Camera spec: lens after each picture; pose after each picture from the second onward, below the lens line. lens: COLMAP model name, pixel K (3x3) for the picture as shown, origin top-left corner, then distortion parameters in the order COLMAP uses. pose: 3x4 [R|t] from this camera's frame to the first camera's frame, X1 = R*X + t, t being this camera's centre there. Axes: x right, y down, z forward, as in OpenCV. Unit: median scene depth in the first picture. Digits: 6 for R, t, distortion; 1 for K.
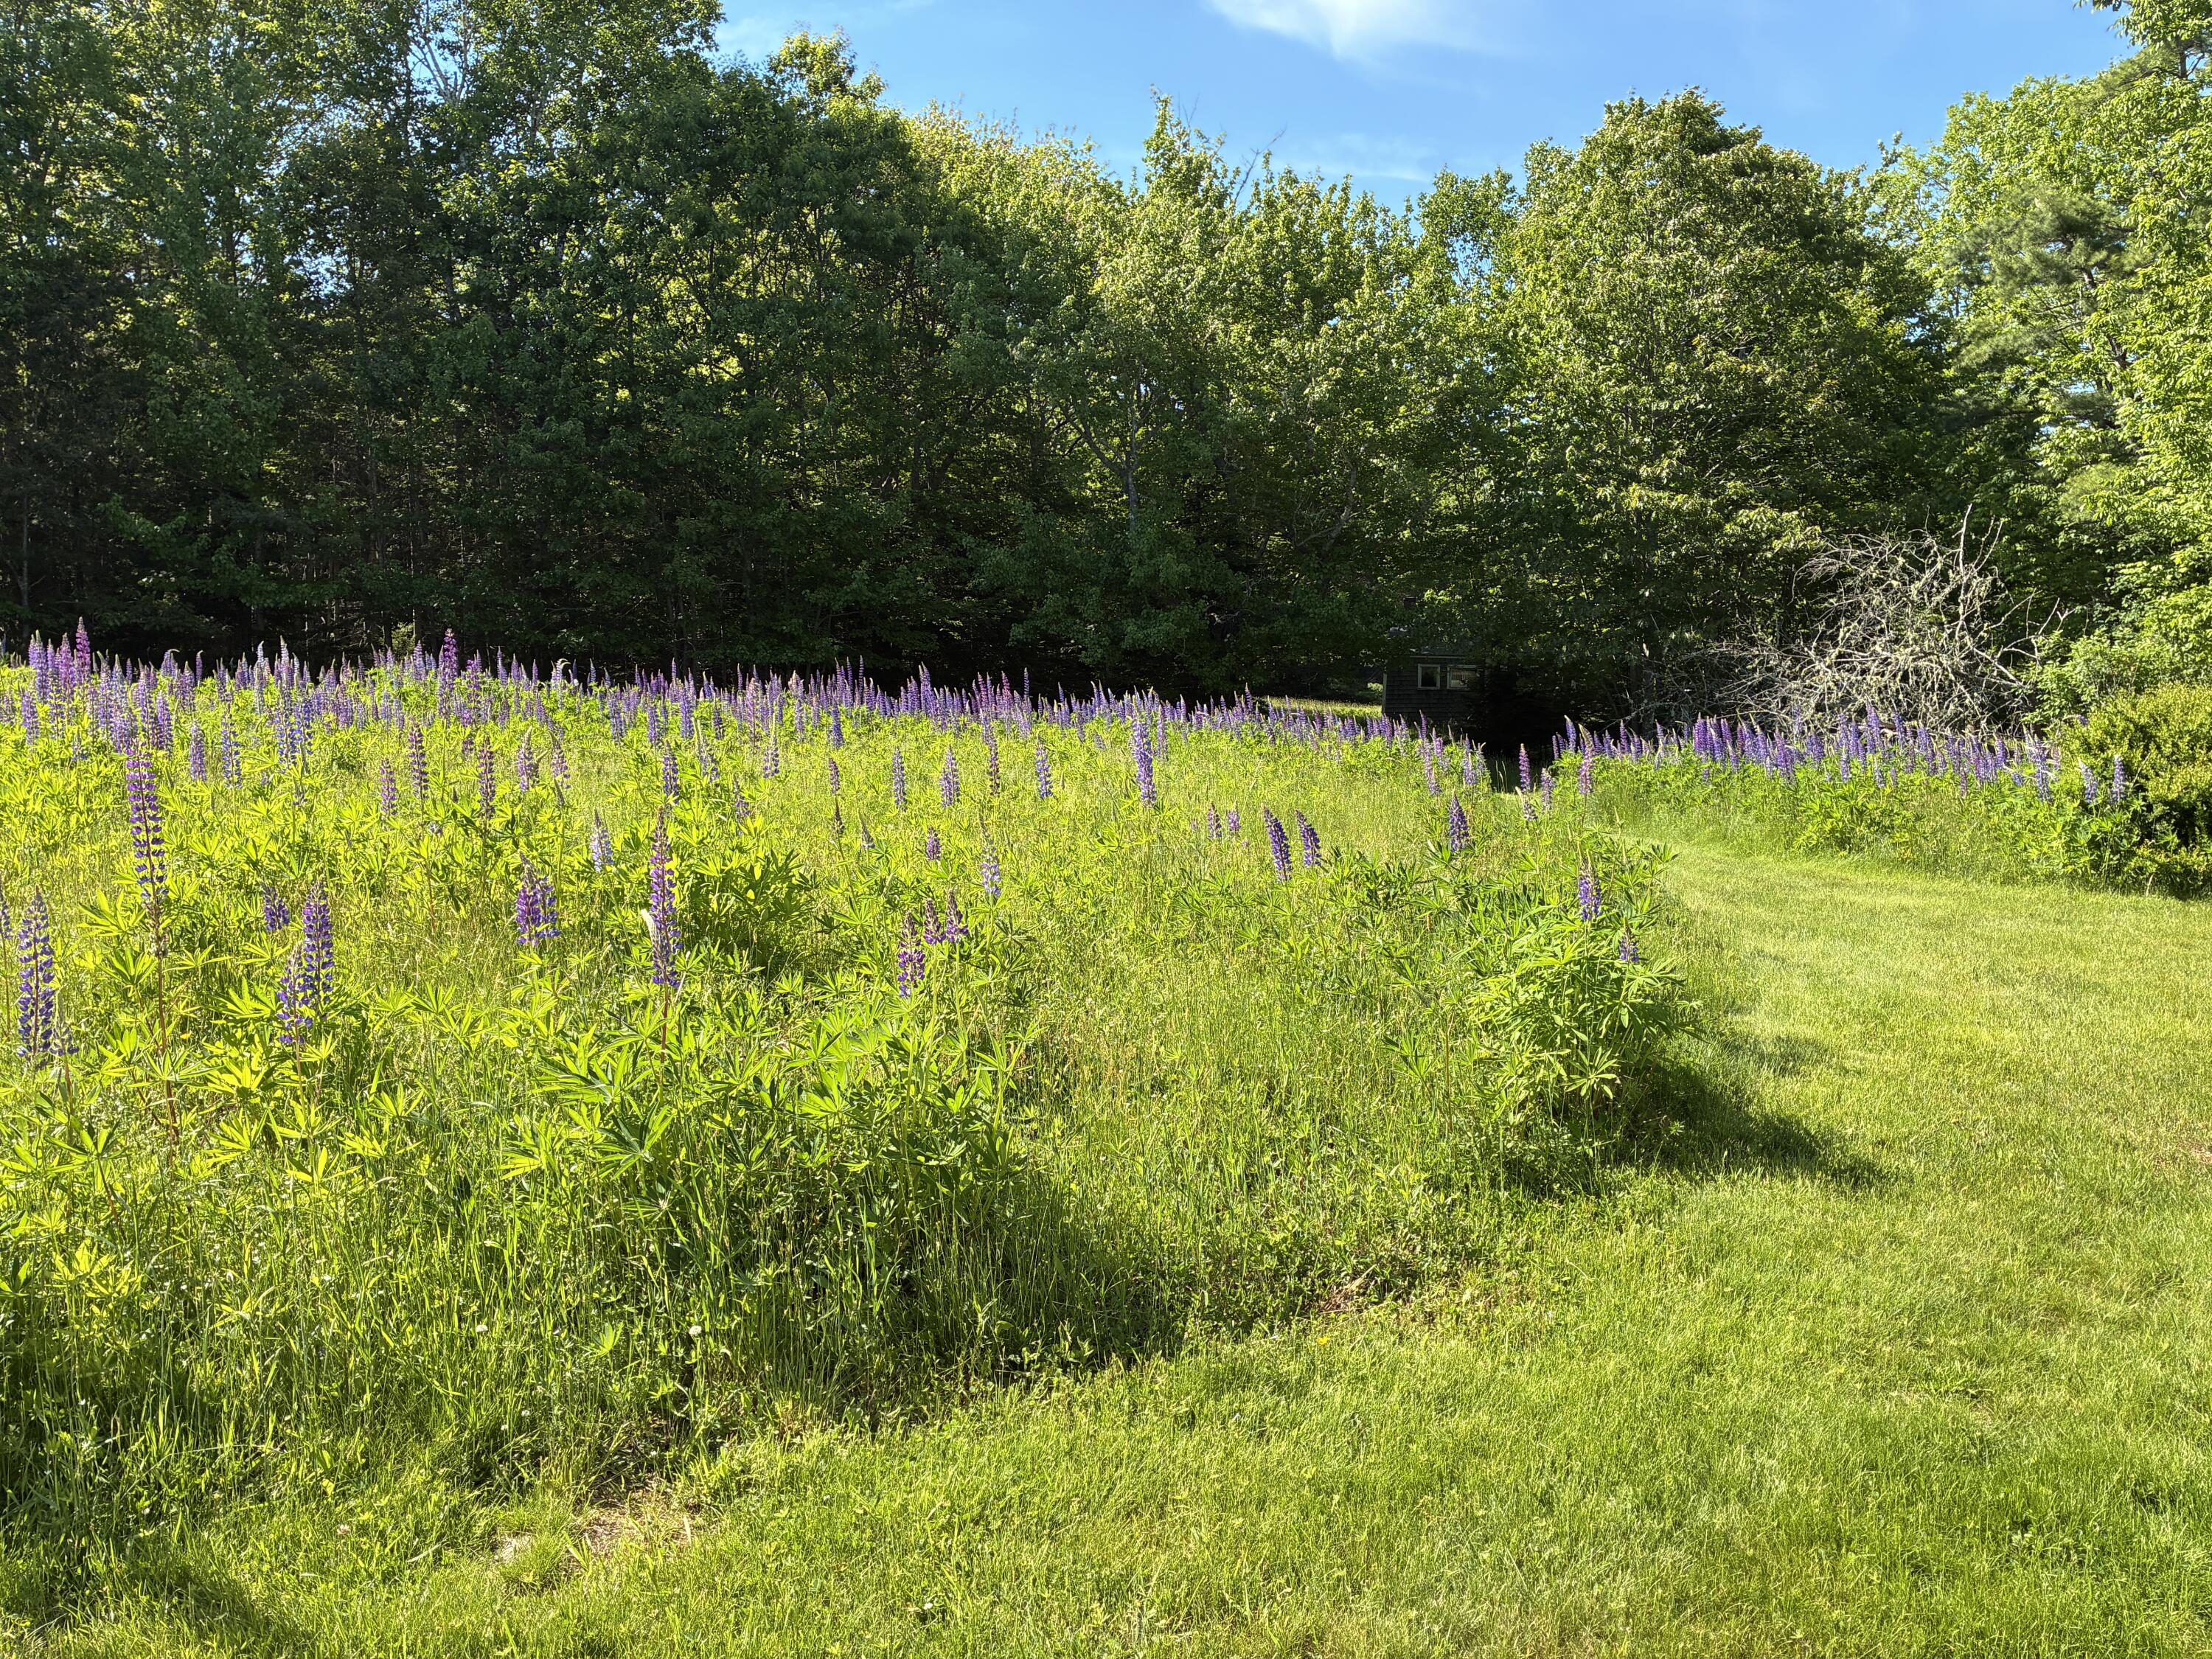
lens RADIAL K [[1658.0, 0, 1096.4], [0, 1658.0, 821.2], [0, 0, 1]] dist [0.039813, -0.079580]
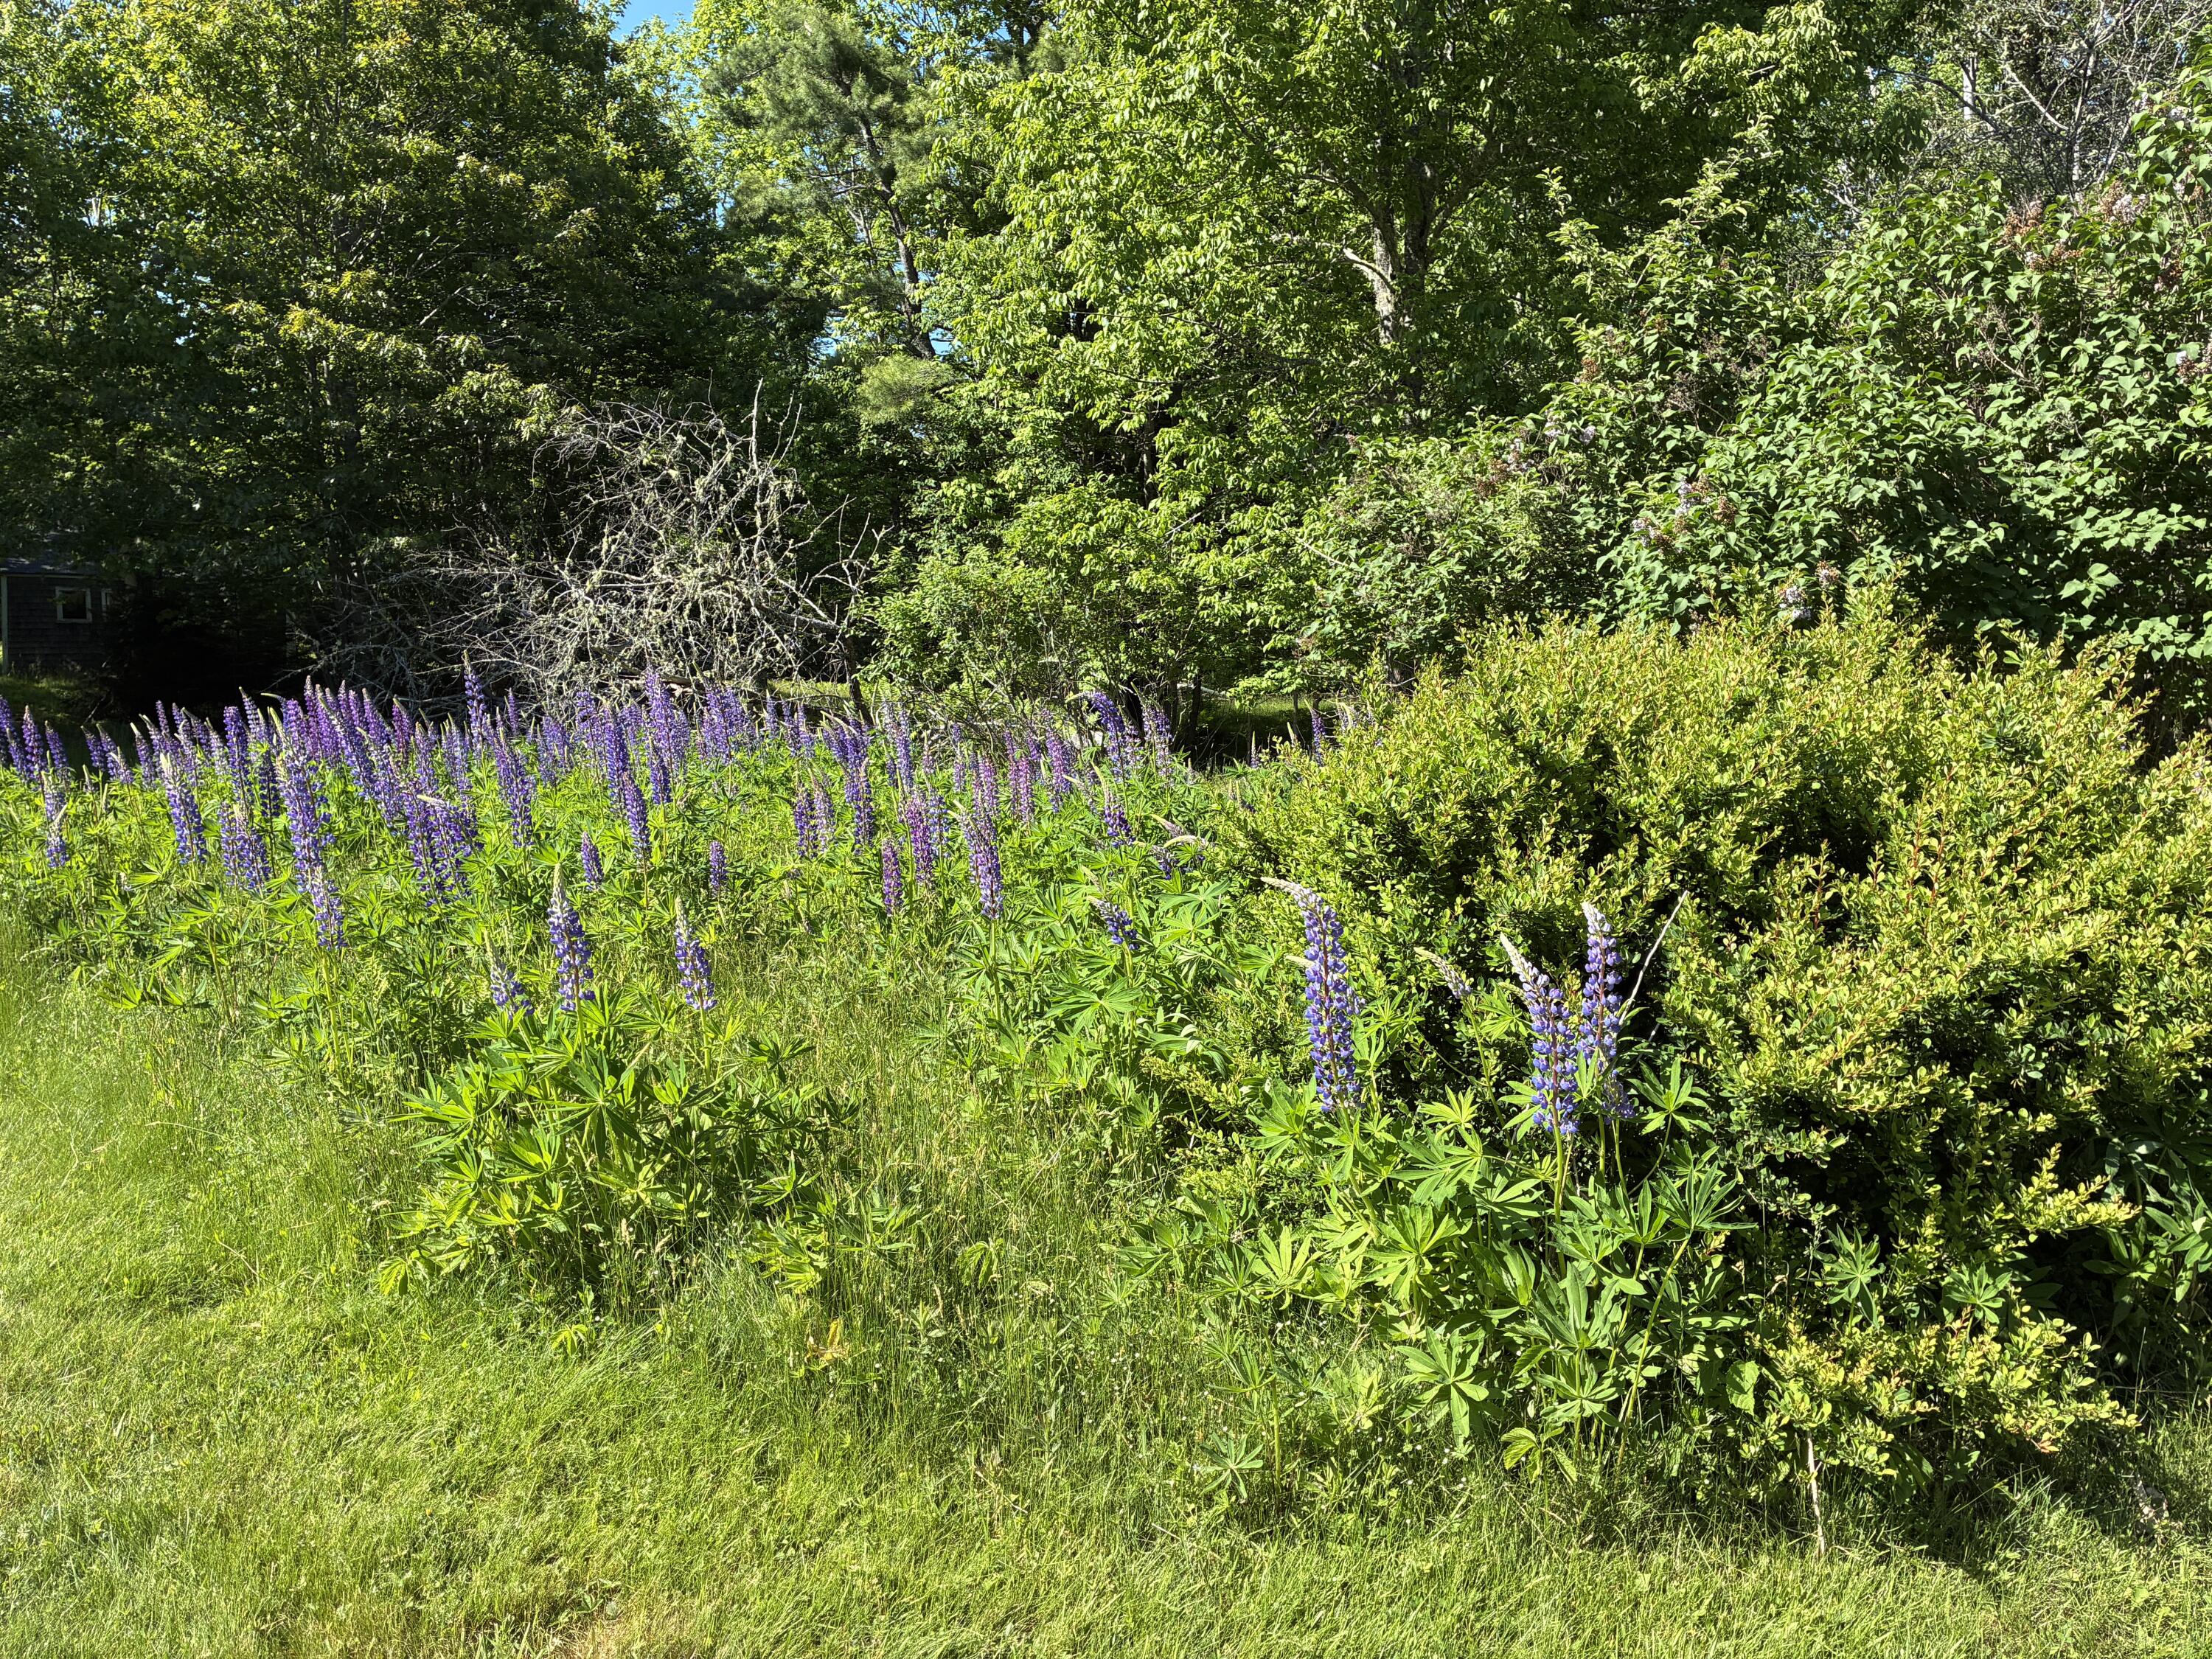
lens RADIAL K [[1658.0, 0, 1096.4], [0, 1658.0, 821.2], [0, 0, 1]] dist [0.039813, -0.079580]
pose [[0.768302, -0.067782, 0.636489, 0.120741], [0.042657, 0.997589, 0.054745, -0.021659], [-0.638665, -0.014910, 0.769340, 0.259701]]
